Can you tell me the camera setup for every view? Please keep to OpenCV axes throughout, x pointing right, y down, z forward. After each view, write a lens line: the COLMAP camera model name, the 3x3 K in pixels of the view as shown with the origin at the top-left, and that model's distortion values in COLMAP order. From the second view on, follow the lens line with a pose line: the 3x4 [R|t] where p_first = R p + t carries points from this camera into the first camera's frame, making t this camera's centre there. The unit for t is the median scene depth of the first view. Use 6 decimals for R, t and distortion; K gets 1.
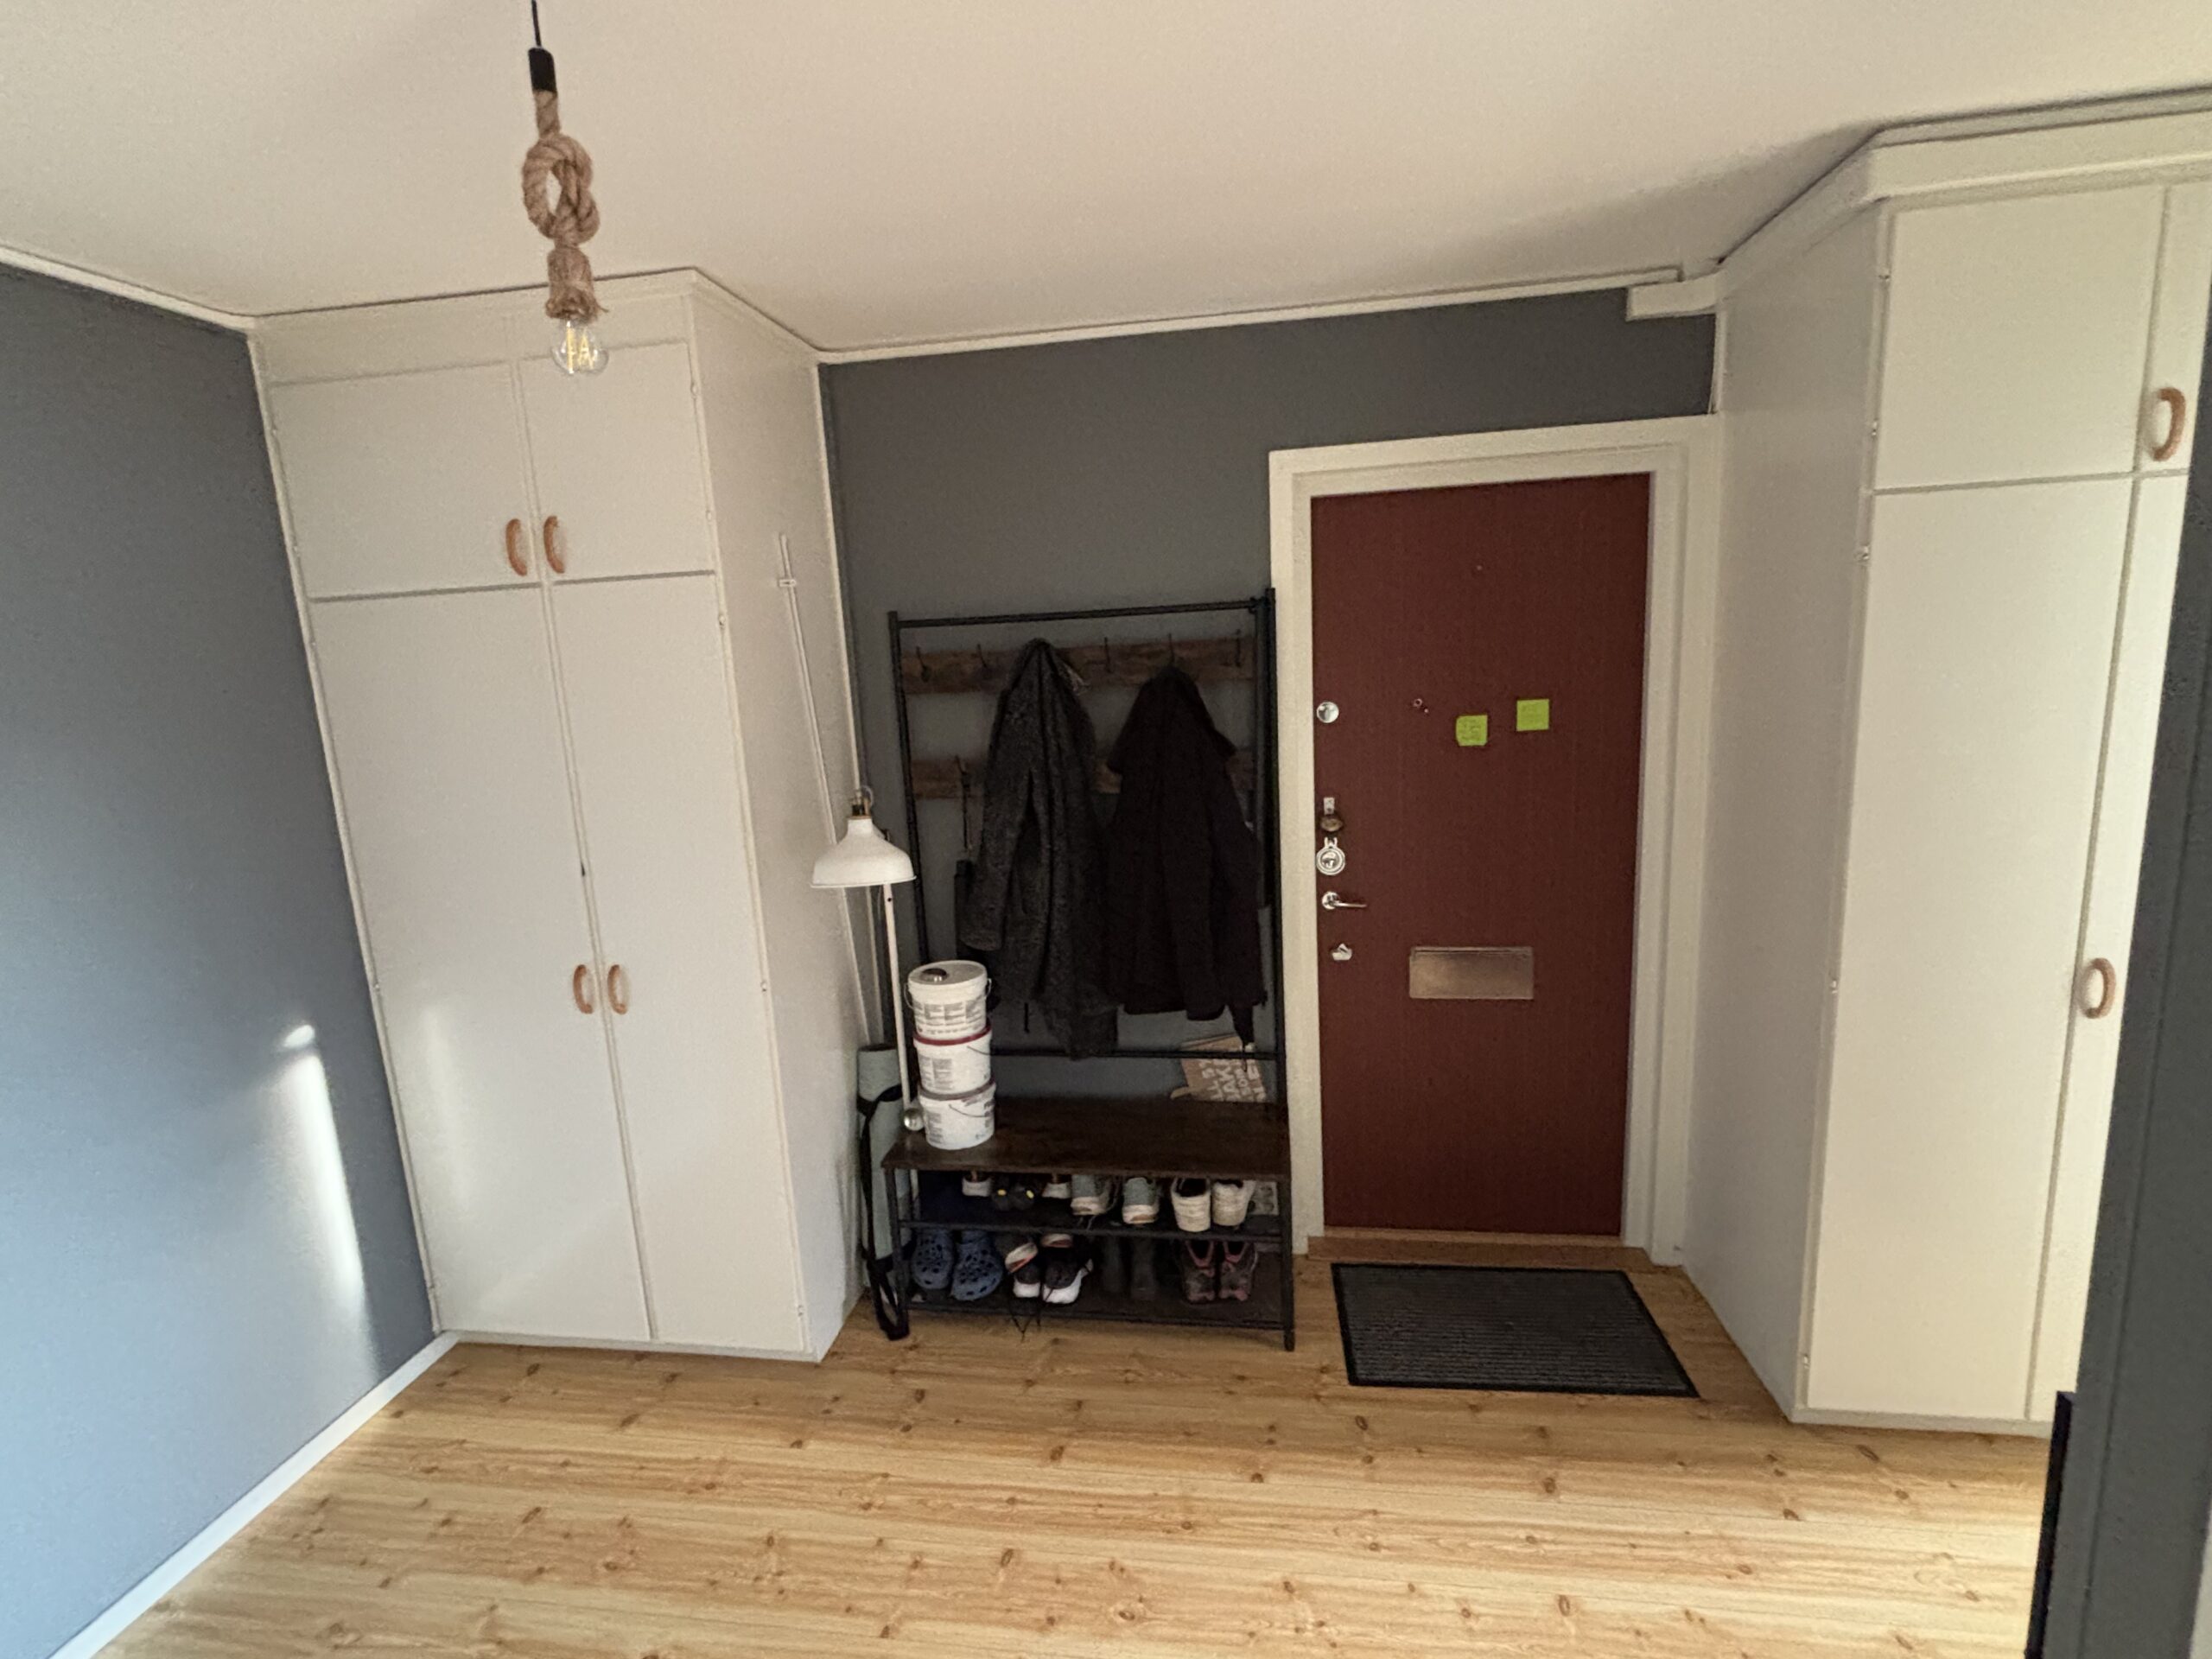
lens RADIAL K [[1019.1, 0, 1102.1], [0, 1019.1, 818.9], [0, 0, 1]] dist [0.000840, 0.000366]
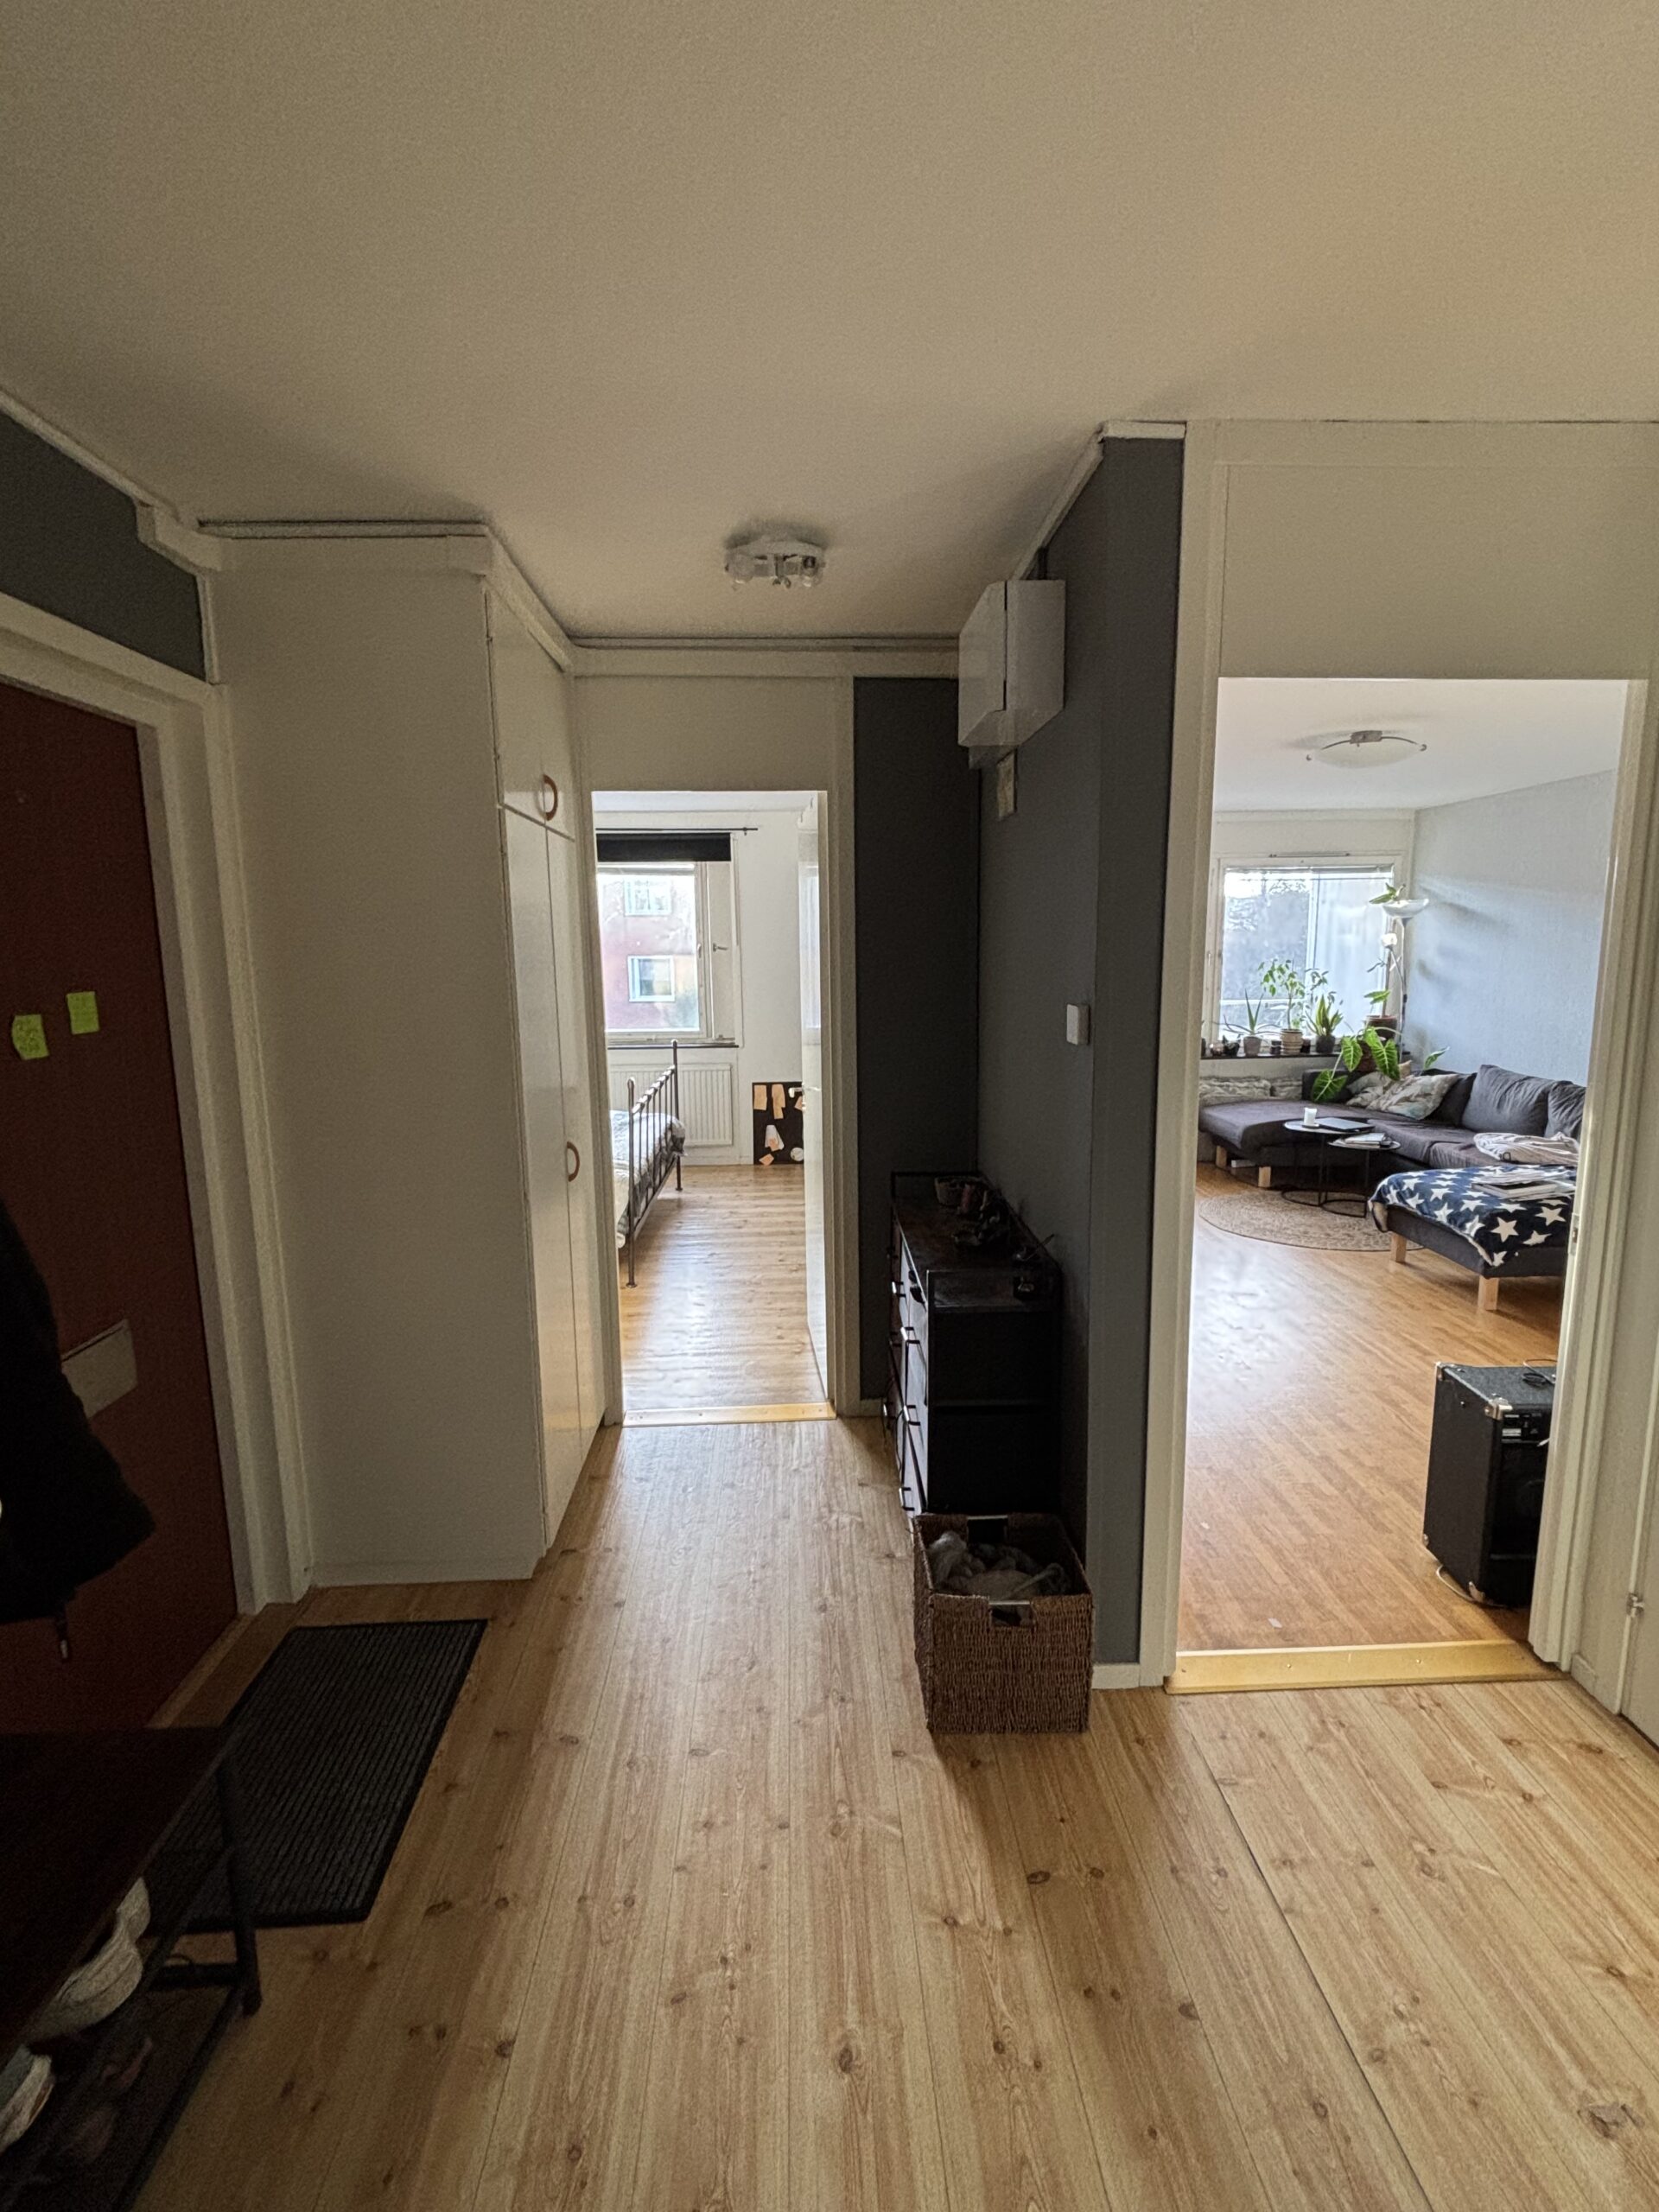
lens RADIAL K [[1019.1, 0, 829.5], [0, 1019.1, 1097.8], [0, 0, 1]] dist [0.000840, 0.000366]
pose [[-0.188694, -0.093717, 0.977554, -0.478727], [0.179557, 0.975363, 0.128166, -0.045457], [-0.965481, 0.199711, -0.167218, 0.703857]]
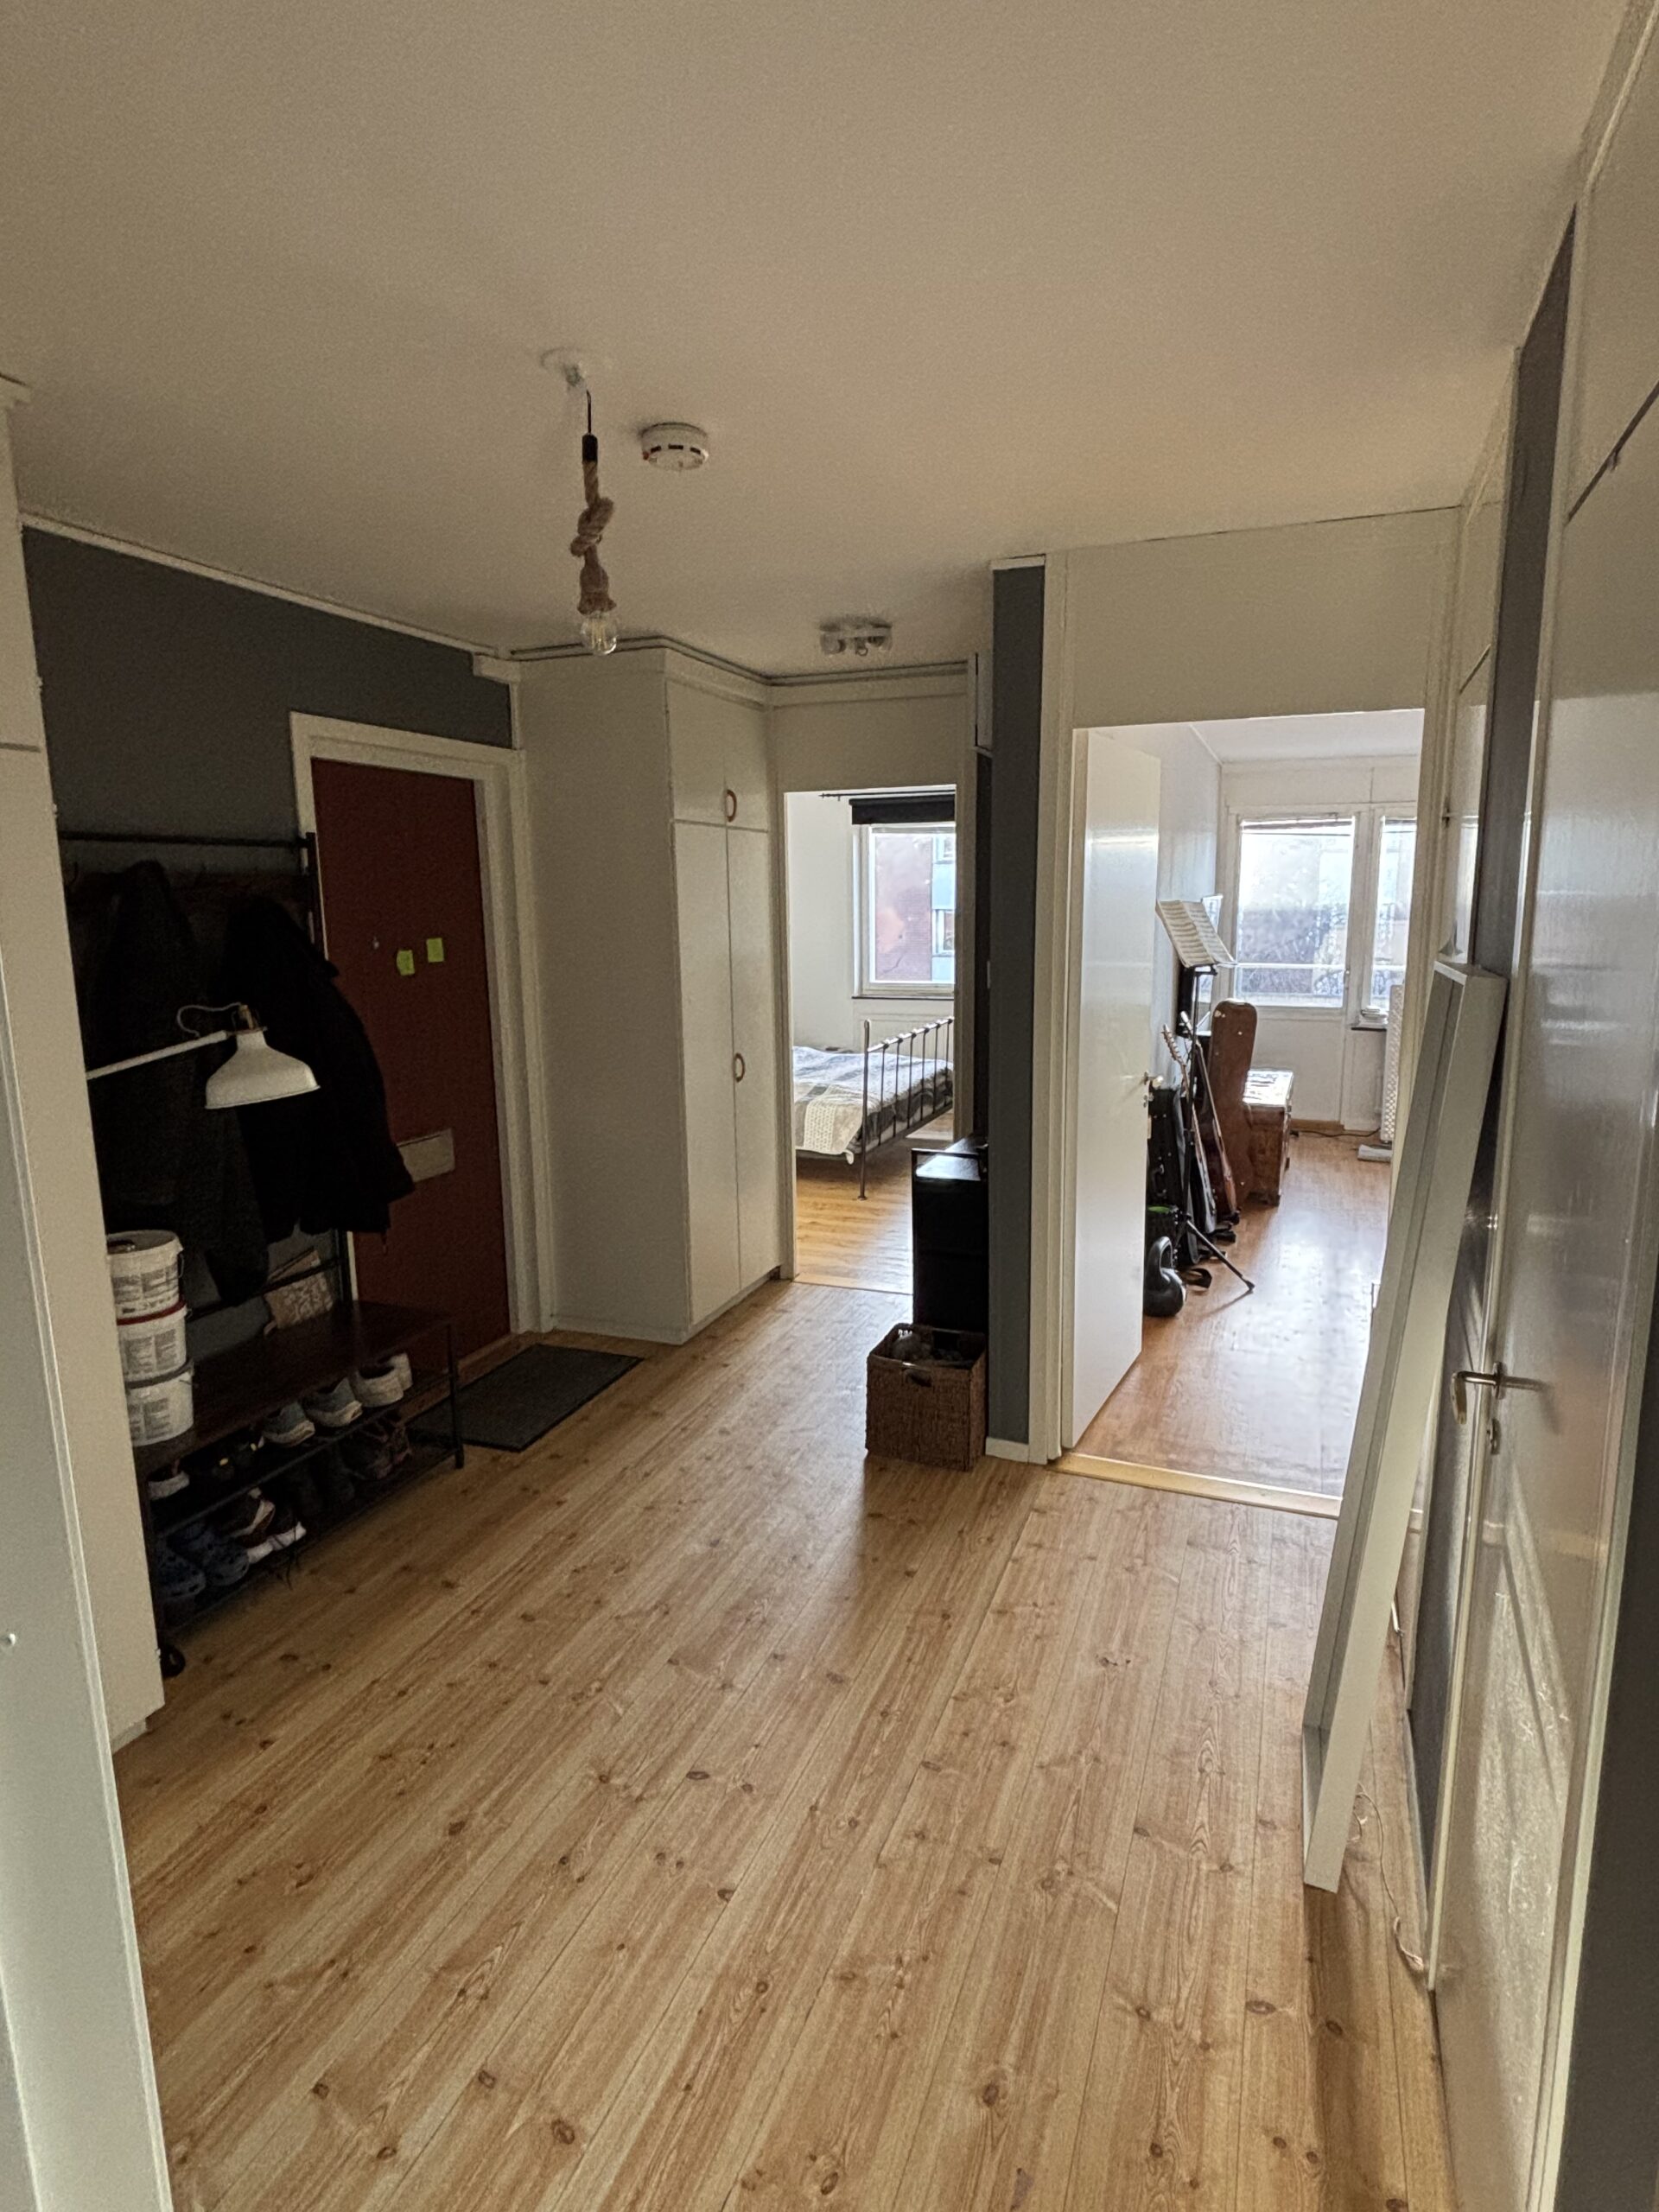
lens RADIAL K [[1192.0, 0, 829.5], [0, 1192.0, 1106.0], [0, 0, 1]] dist [-0.003712, -0.000460]
pose [[0.223642, -0.120168, 0.967235, -1.120761], [0.155751, 0.984024, 0.086241, 0.047880], [-0.962146, 0.131360, 0.238786, 0.197749]]
